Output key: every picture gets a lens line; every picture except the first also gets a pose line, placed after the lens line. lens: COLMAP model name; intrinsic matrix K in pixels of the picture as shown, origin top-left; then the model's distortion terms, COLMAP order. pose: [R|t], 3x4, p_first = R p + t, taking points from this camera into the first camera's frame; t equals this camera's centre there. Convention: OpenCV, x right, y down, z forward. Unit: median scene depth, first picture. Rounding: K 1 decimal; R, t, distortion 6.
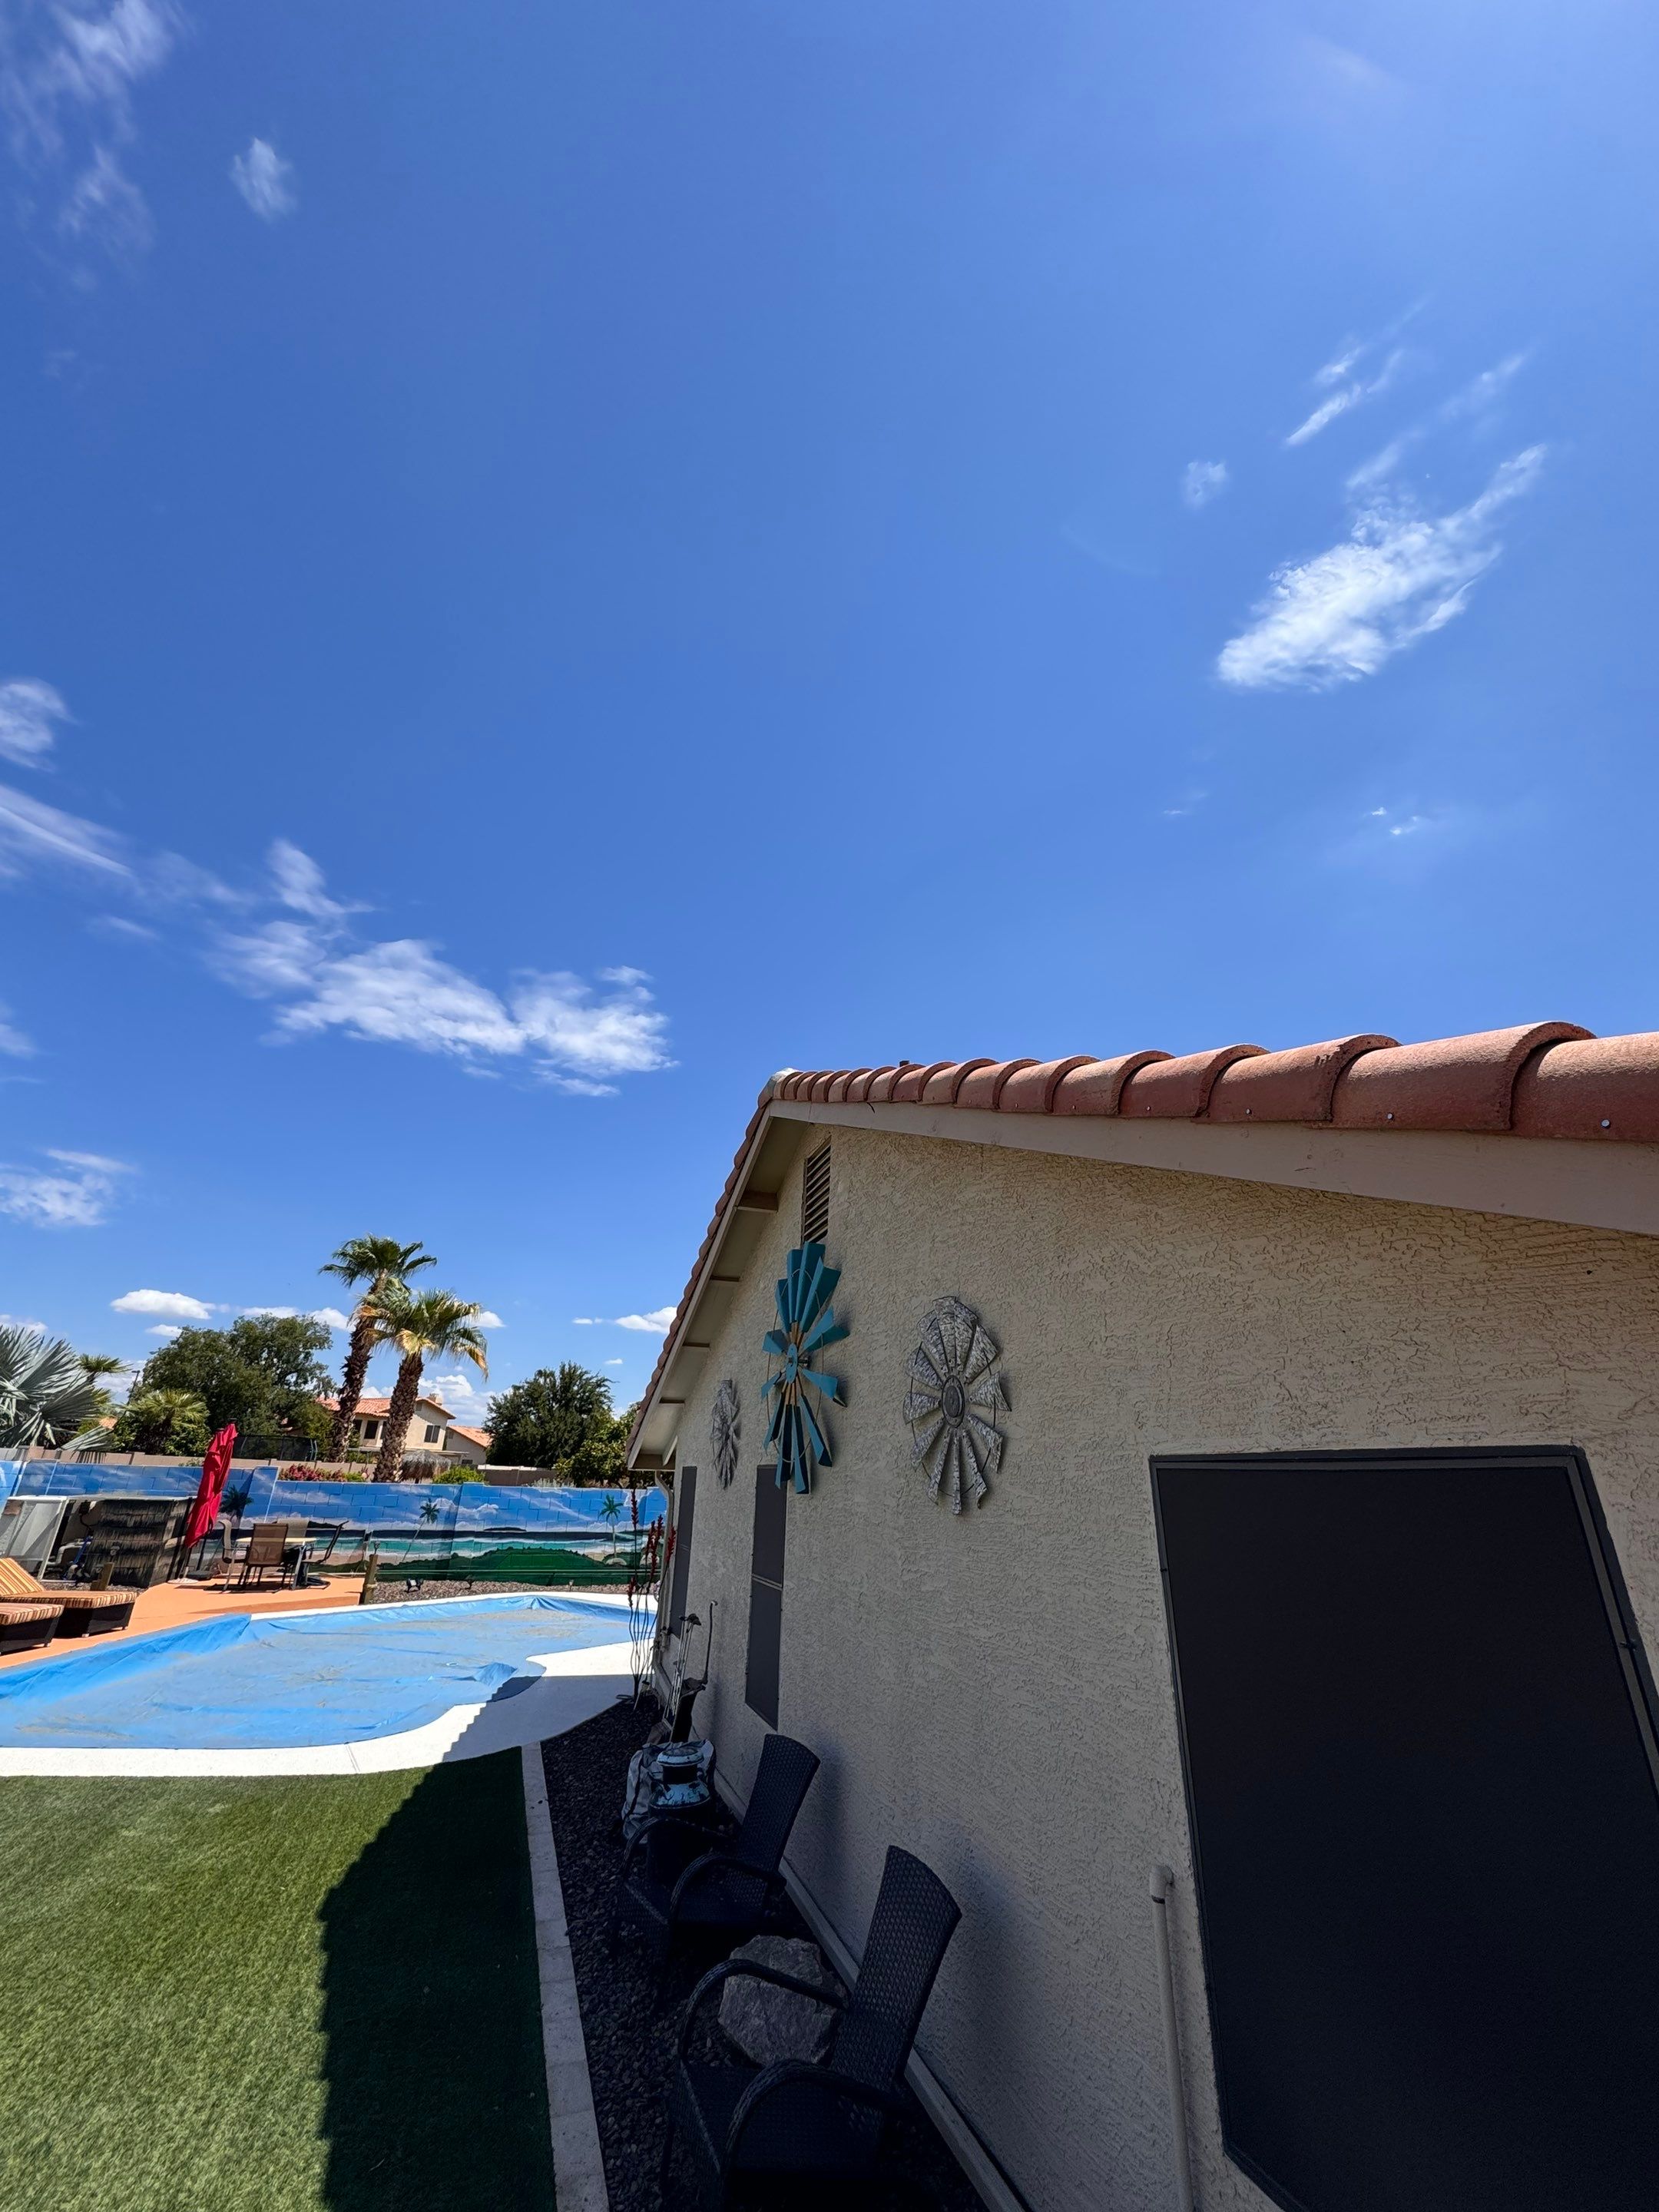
lens RADIAL K [[868.3, 0, 829.5], [0, 868.3, 1106.0], [0, 0, 1]] dist [-0.000508, -0.000168]
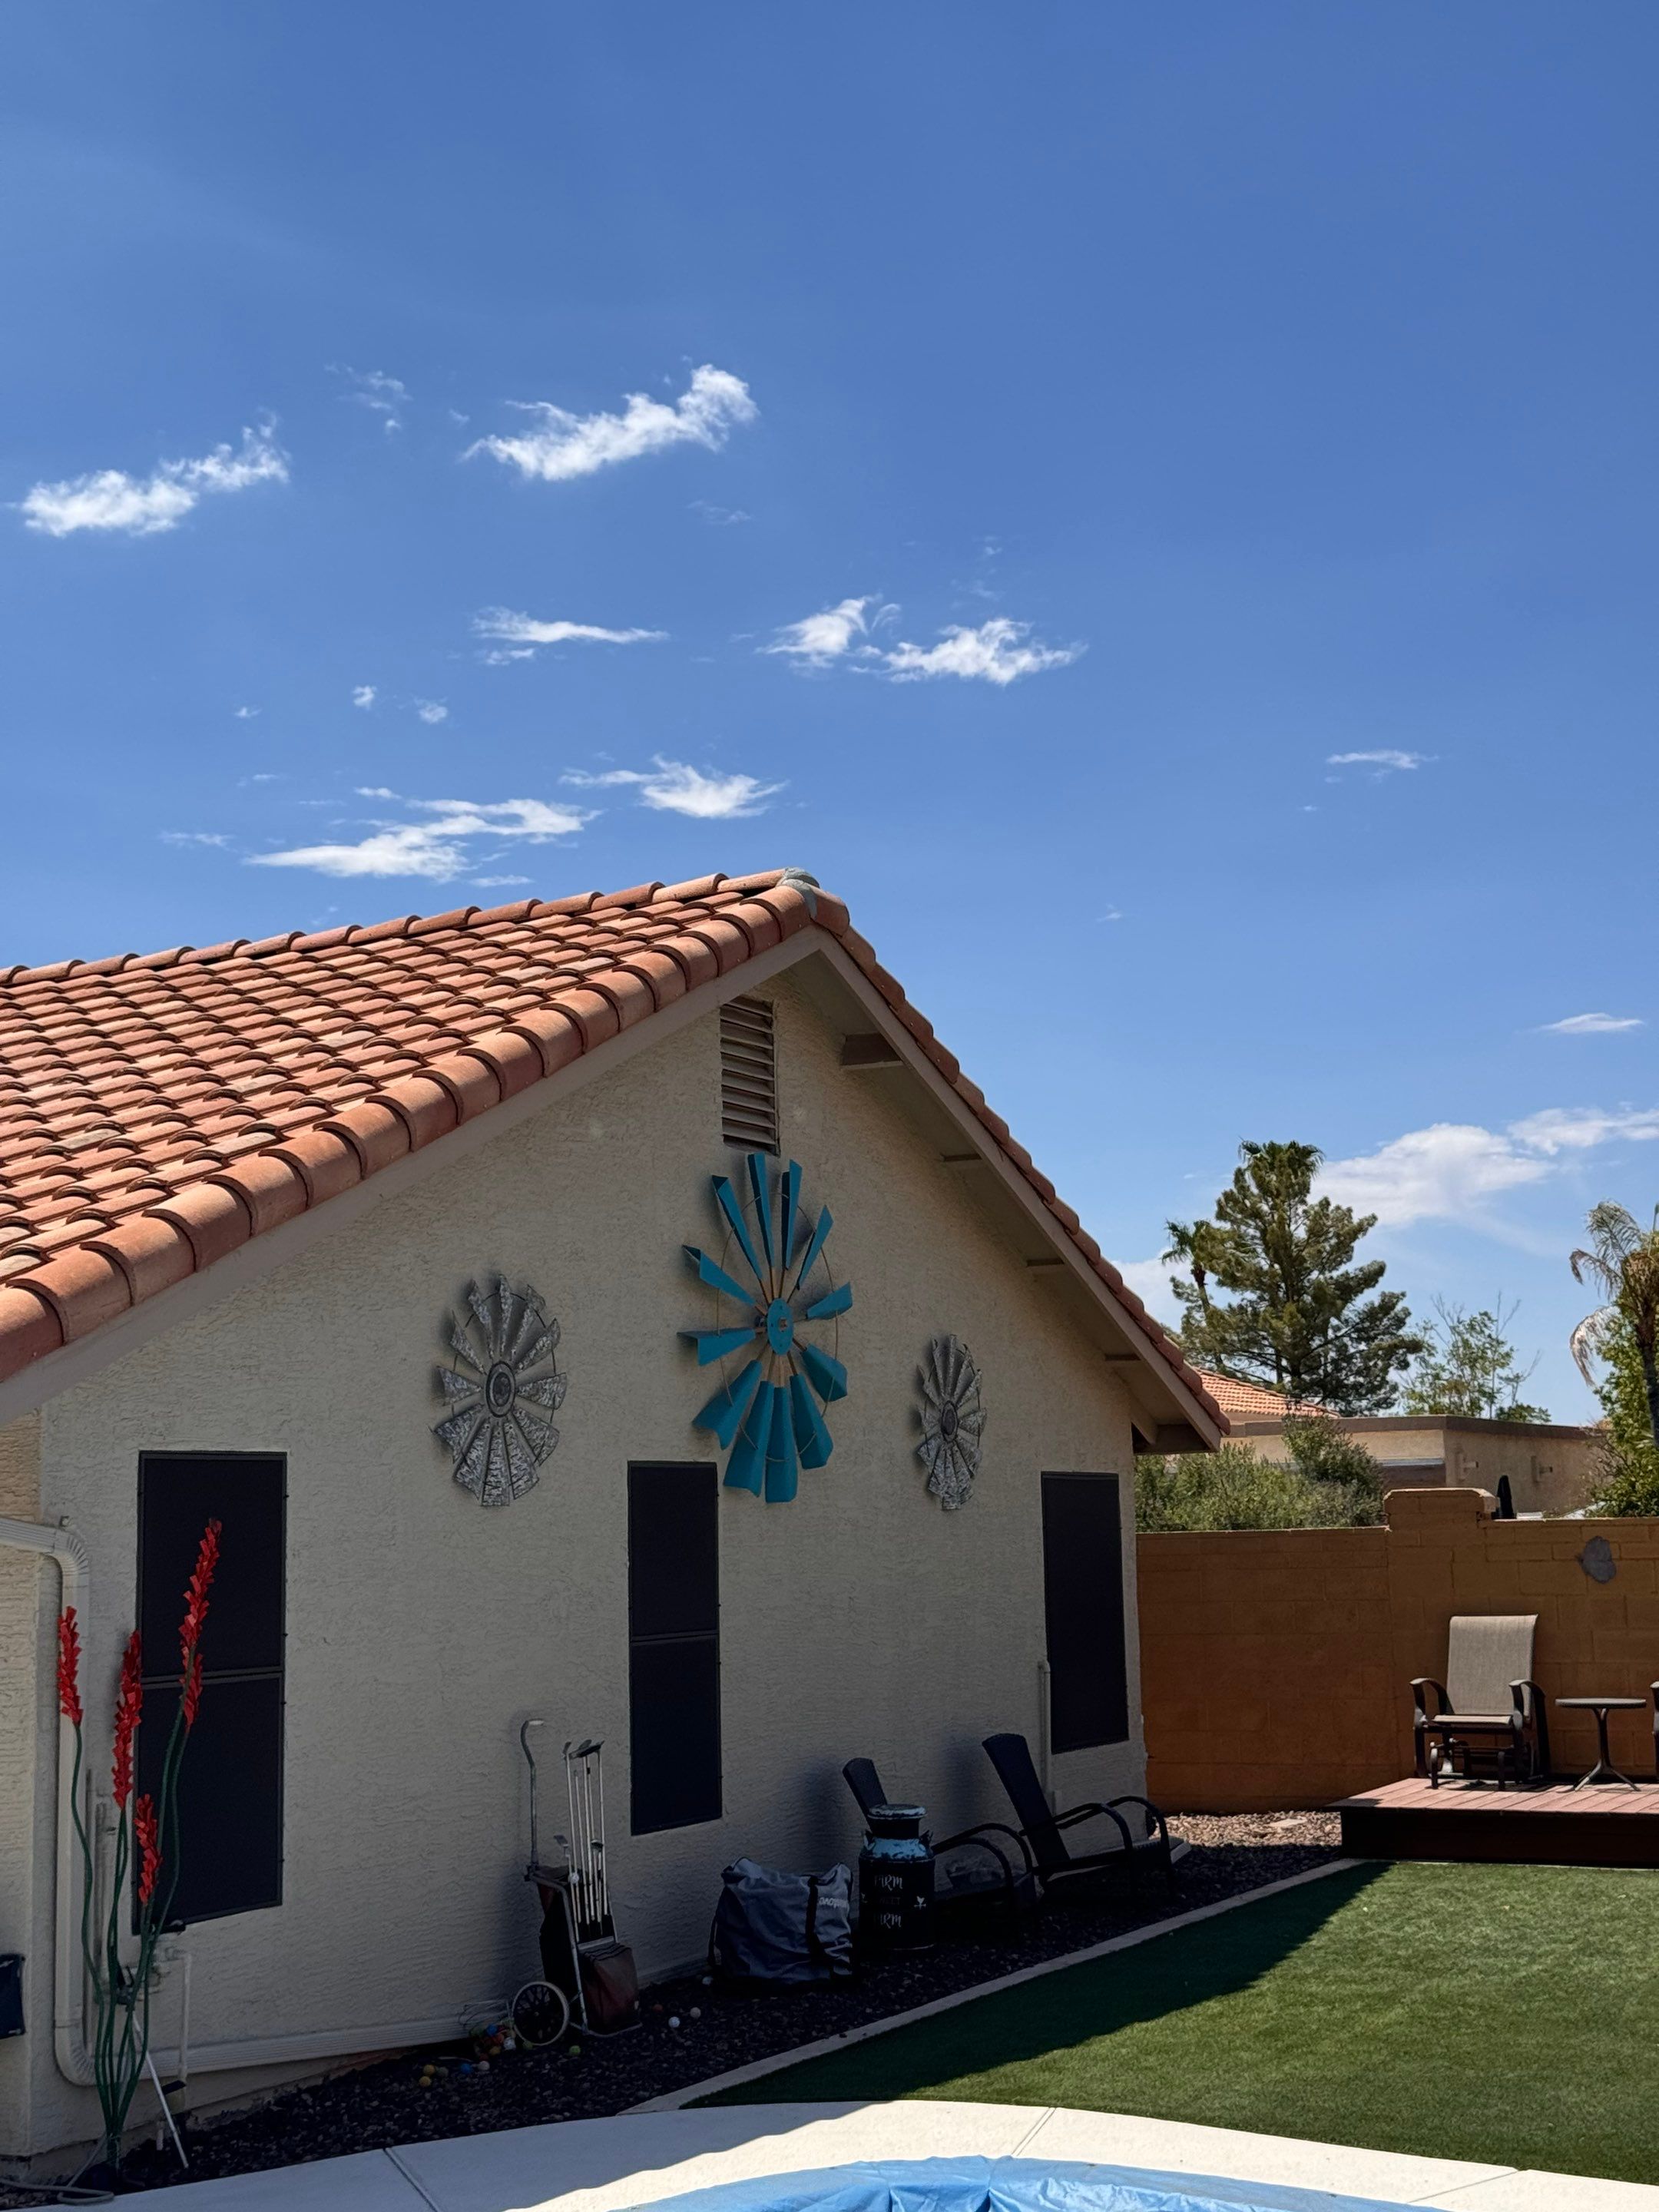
lens RADIAL K [[3199.2, 0, 829.5], [0, 3199.2, 1106.0], [0, 0, 1]] dist [0.006379, -0.015744]
pose [[-0.694958, 0.088774, 0.713549, -4.471191], [-0.276839, 0.882820, -0.379459, 2.581236], [-0.663622, -0.461246, -0.588947, 6.023069]]
